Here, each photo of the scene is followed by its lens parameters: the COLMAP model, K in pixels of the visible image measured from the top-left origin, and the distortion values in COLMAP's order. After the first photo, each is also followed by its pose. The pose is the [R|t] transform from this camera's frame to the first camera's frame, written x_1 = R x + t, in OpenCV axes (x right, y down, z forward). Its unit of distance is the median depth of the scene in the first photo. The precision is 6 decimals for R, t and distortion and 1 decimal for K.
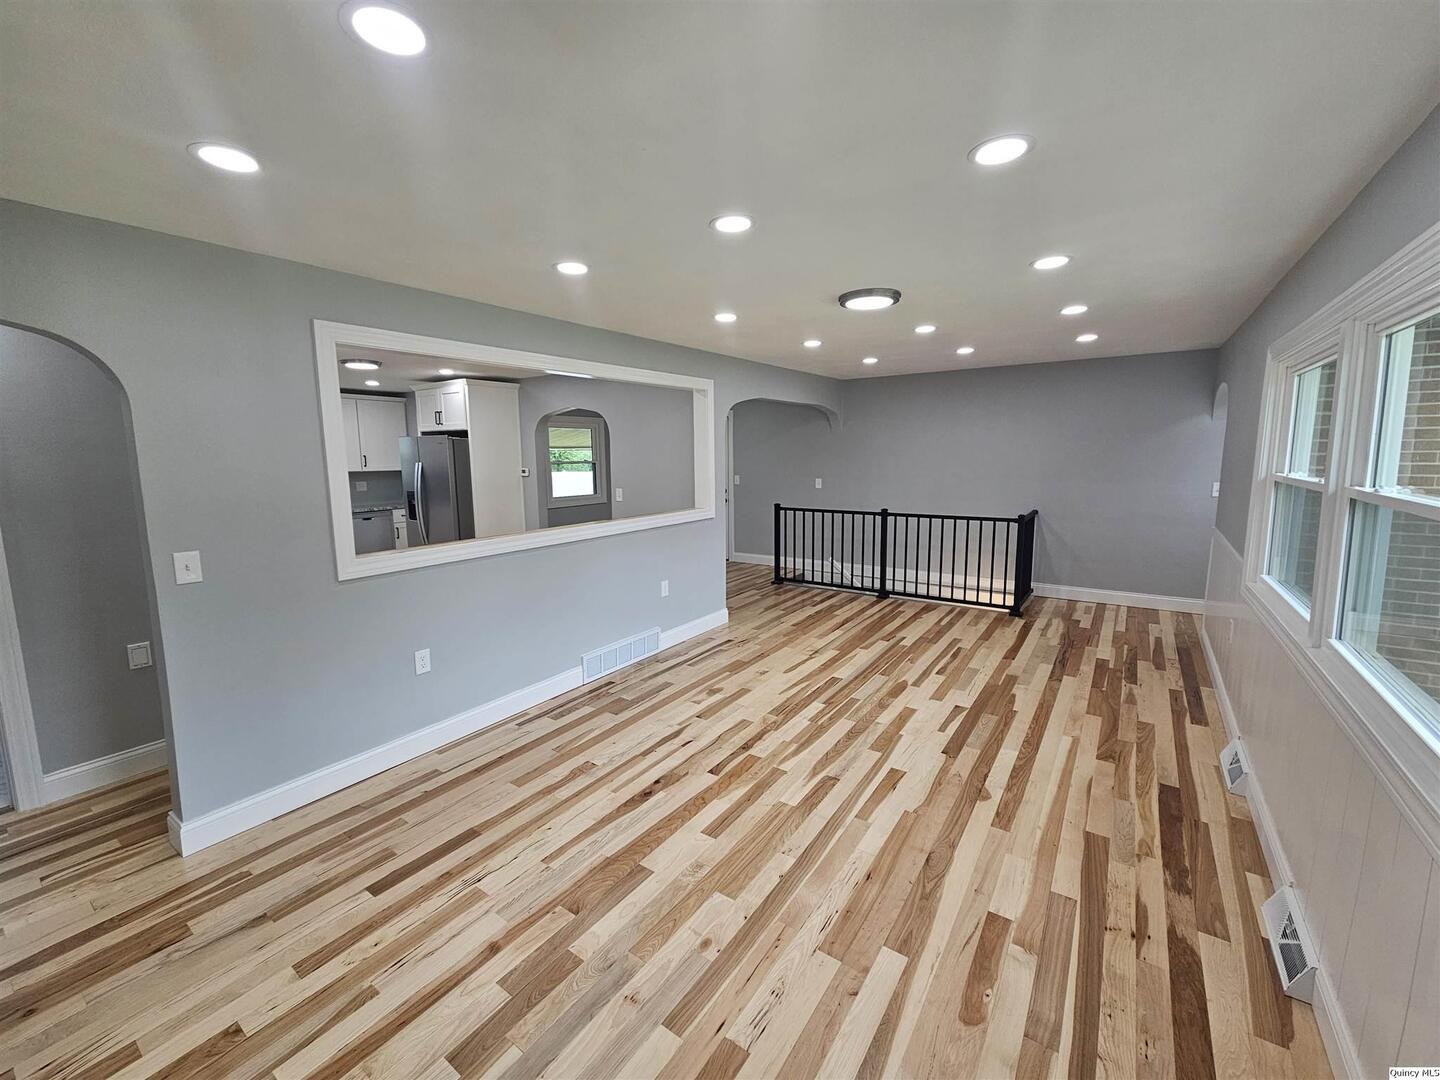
lens RADIAL K [[590.9, 0, 715.3], [0, 590.9, 527.6], [0, 0, 1]] dist [0.002957, -0.001120]
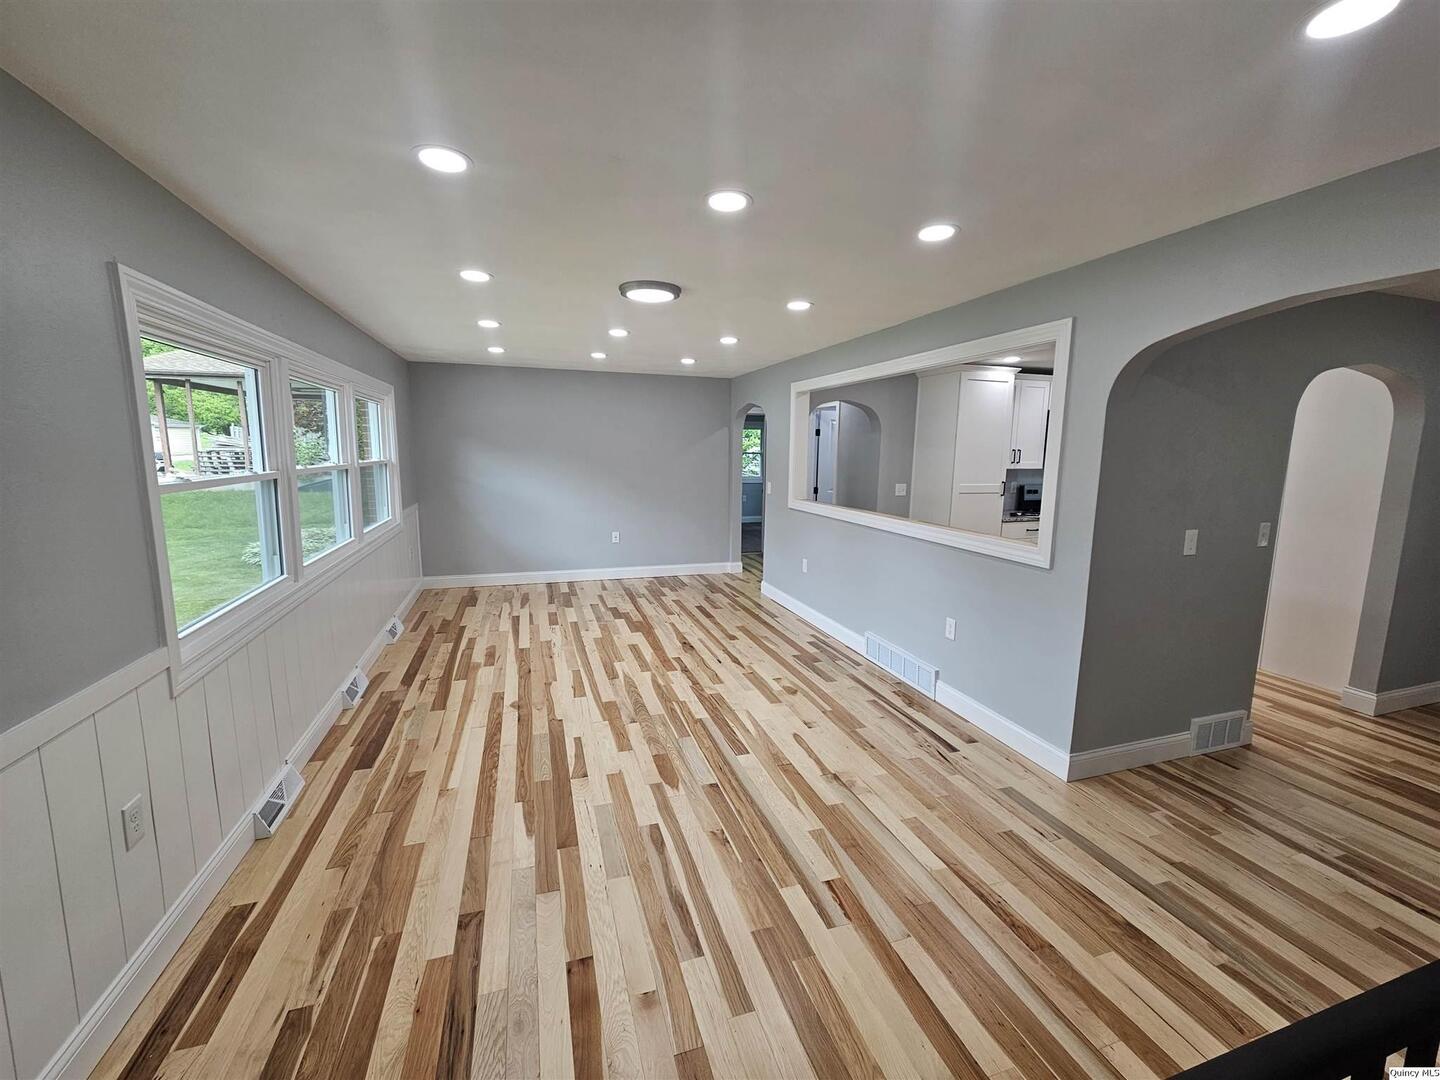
lens RADIAL K [[588.3, 0, 714.2], [0, 588.3, 529.4], [0, 0, 1]] dist [0.001552, 0.000448]
pose [[-0.602978, 0.115773, -0.789313, 0.877360], [-0.105672, 0.969104, 0.222869, -0.203154], [0.790728, 0.217793, -0.572114, 1.500995]]
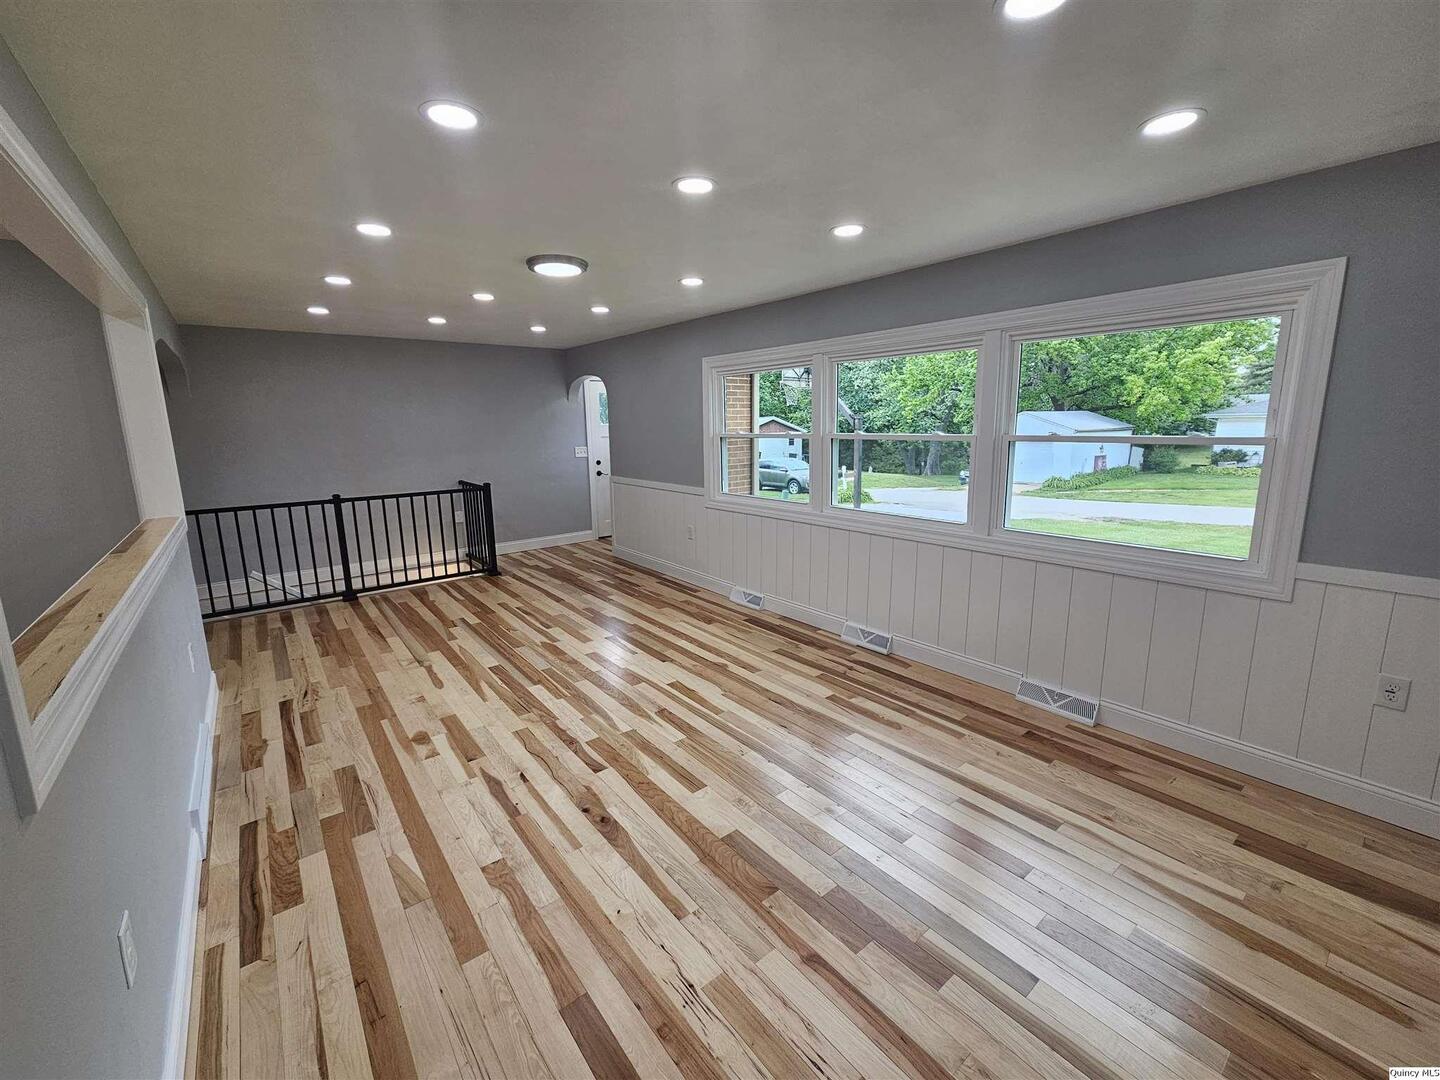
lens RADIAL K [[589.6, 0, 713.7], [0, 589.6, 531.0], [0, 0, 1]] dist [0.000076, 0.000446]
pose [[0.282110, -0.168103, 0.944540, -0.600711], [0.135652, 0.981627, 0.134188, -0.035124], [-0.949743, 0.090273, 0.299731, 0.424111]]
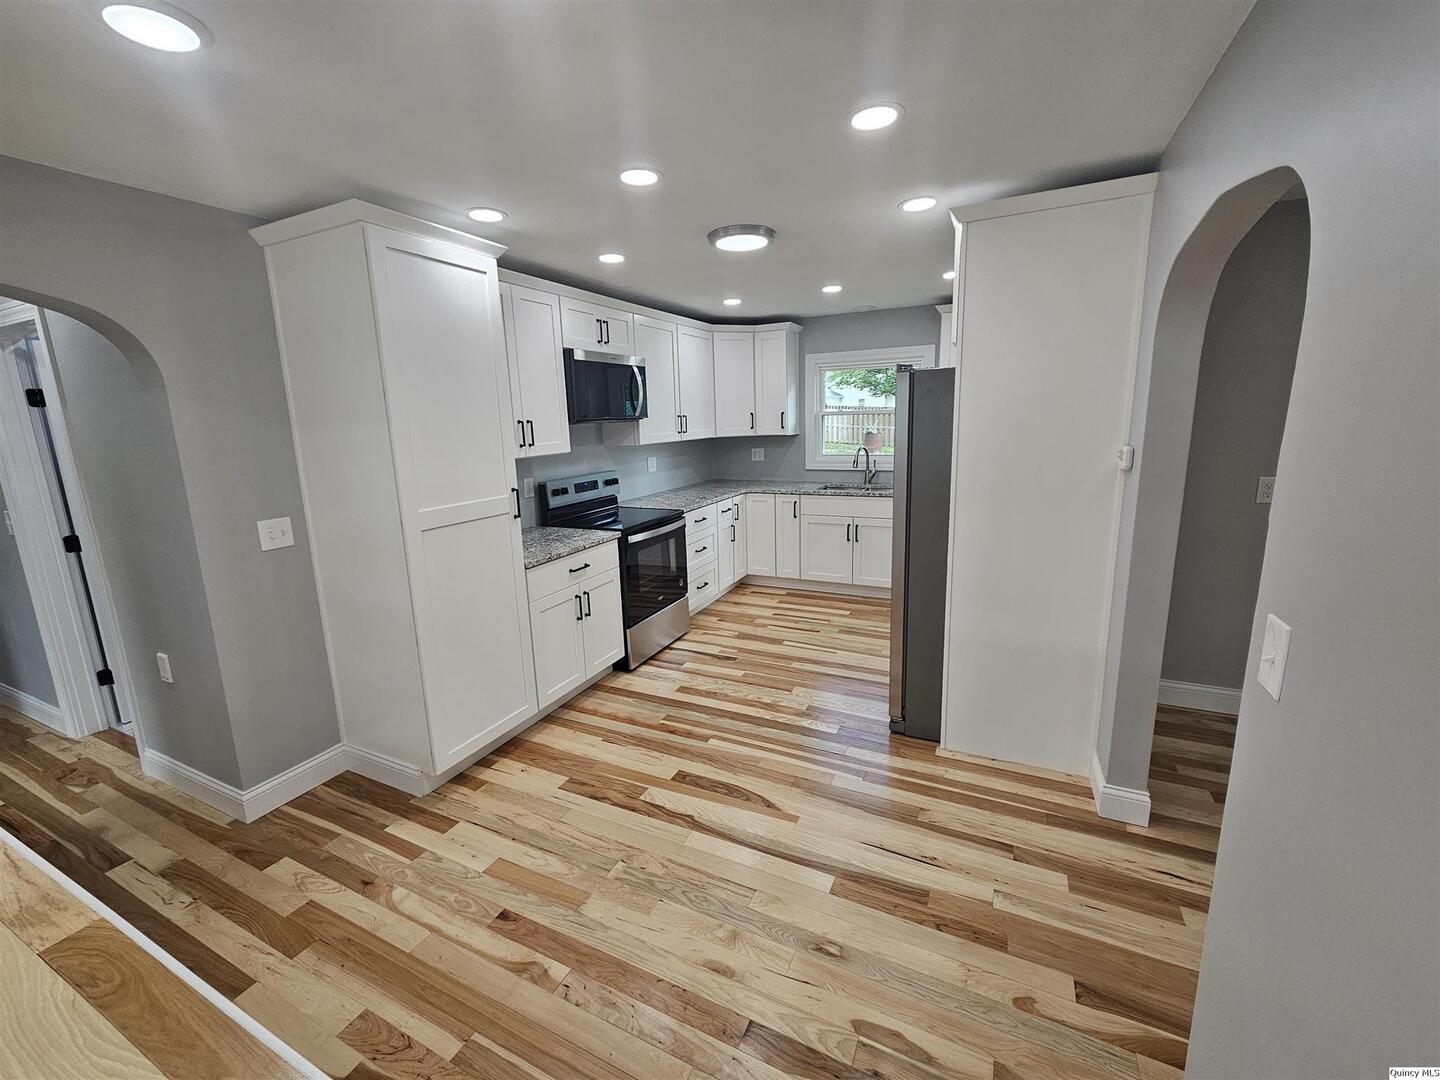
lens RADIAL K [[589.6, 0, 713.7], [0, 589.6, 531.0], [0, 0, 1]] dist [0.000076, 0.000446]
pose [[0.157451, 0.199229, -0.967221, -0.056664], [-0.095148, 0.977942, 0.185949, -0.170117], [0.982932, 0.062751, 0.172934, 1.310119]]
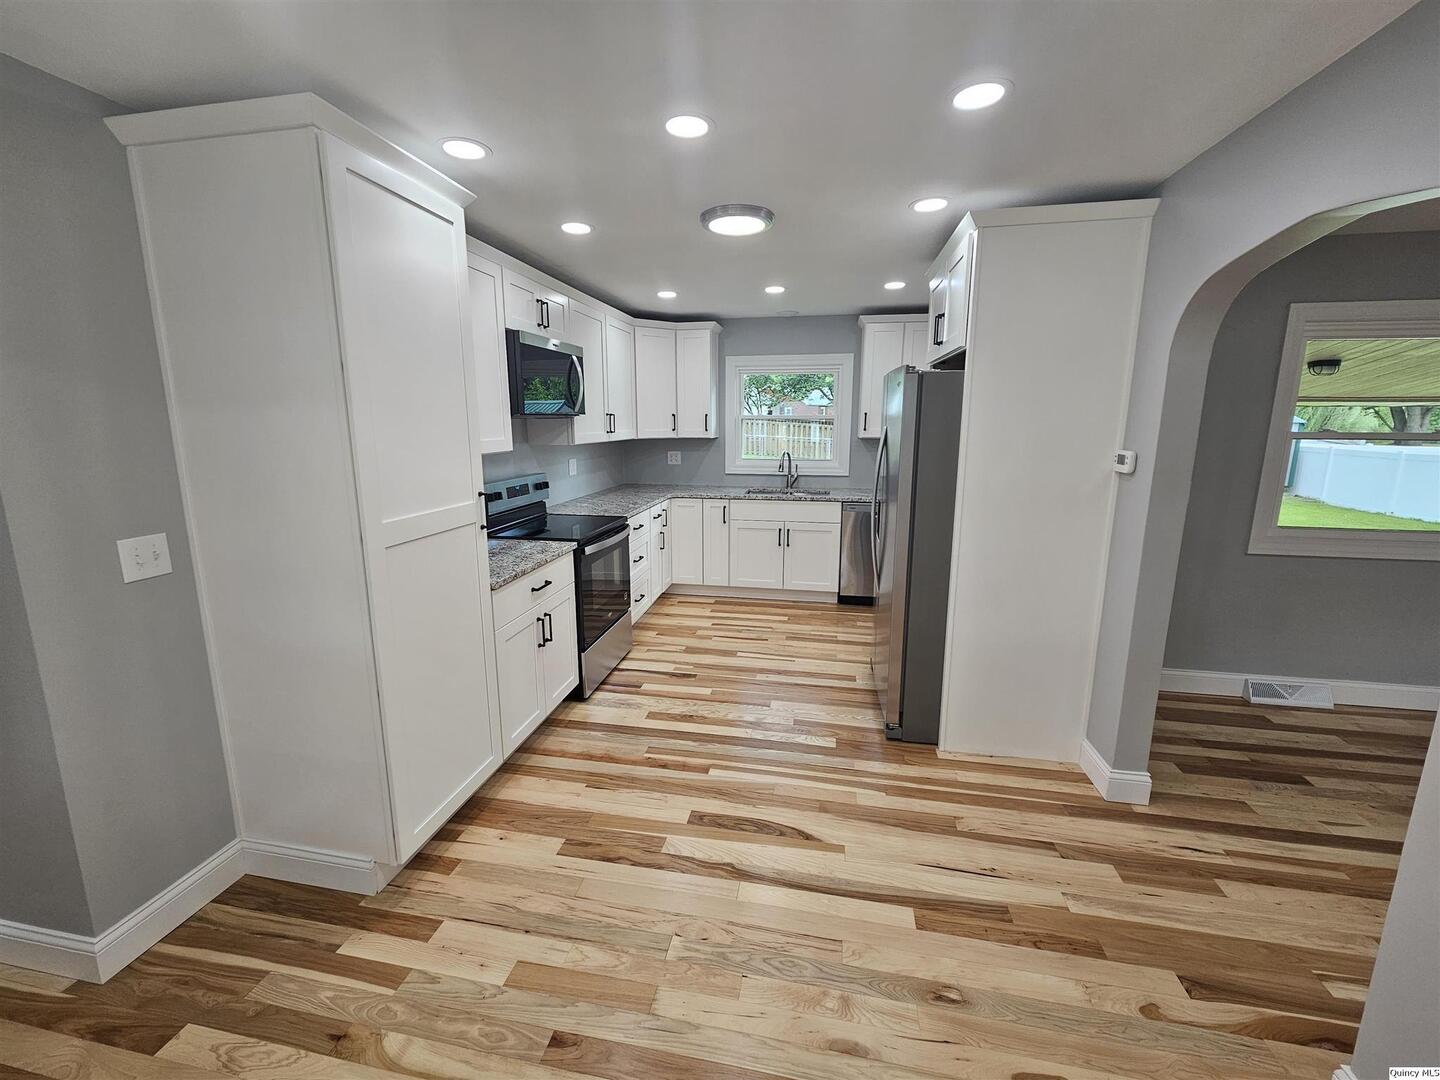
lens RADIAL K [[588.3, 0, 714.2], [0, 588.3, 529.4], [0, 0, 1]] dist [0.001552, 0.000448]
pose [[0.407756, 0.181718, -0.894826, -0.181357], [-0.118572, 0.982236, 0.145438, -0.139080], [0.905359, 0.046798, 0.422060, 1.148335]]
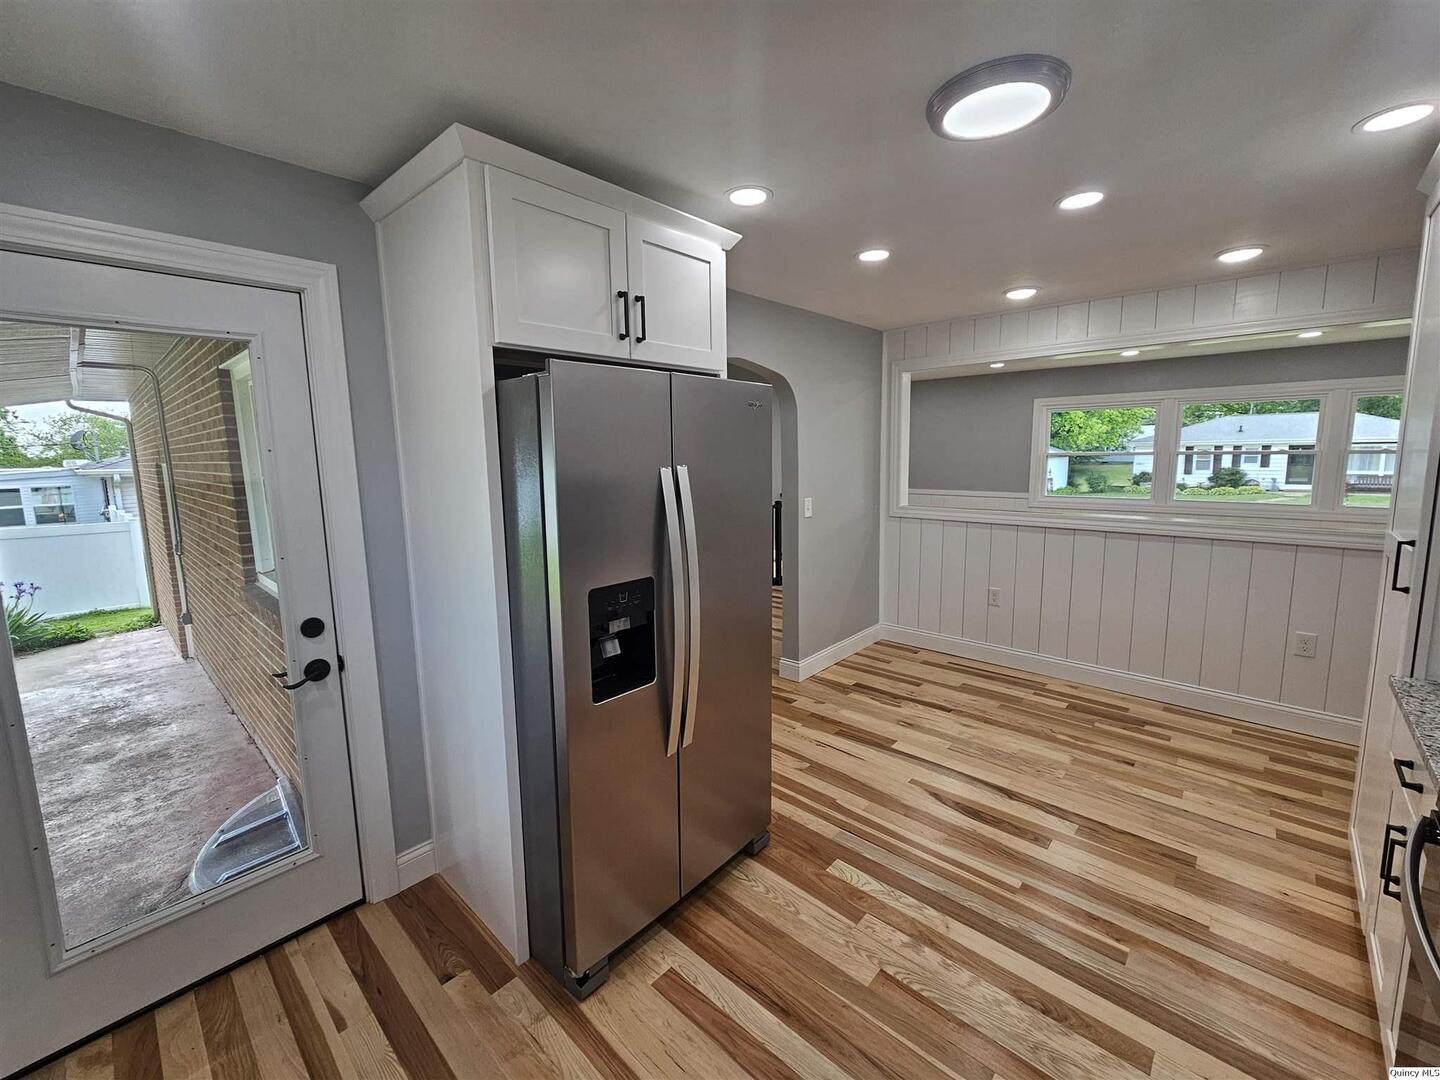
lens RADIAL K [[590.9, 0, 715.3], [0, 590.9, 527.6], [0, 0, 1]] dist [0.002957, -0.001120]
pose [[0.134502, -0.121176, 0.983476, -1.332470], [0.141638, 0.984655, 0.101950, -0.184628], [-0.980738, 0.125585, 0.149601, 1.619665]]
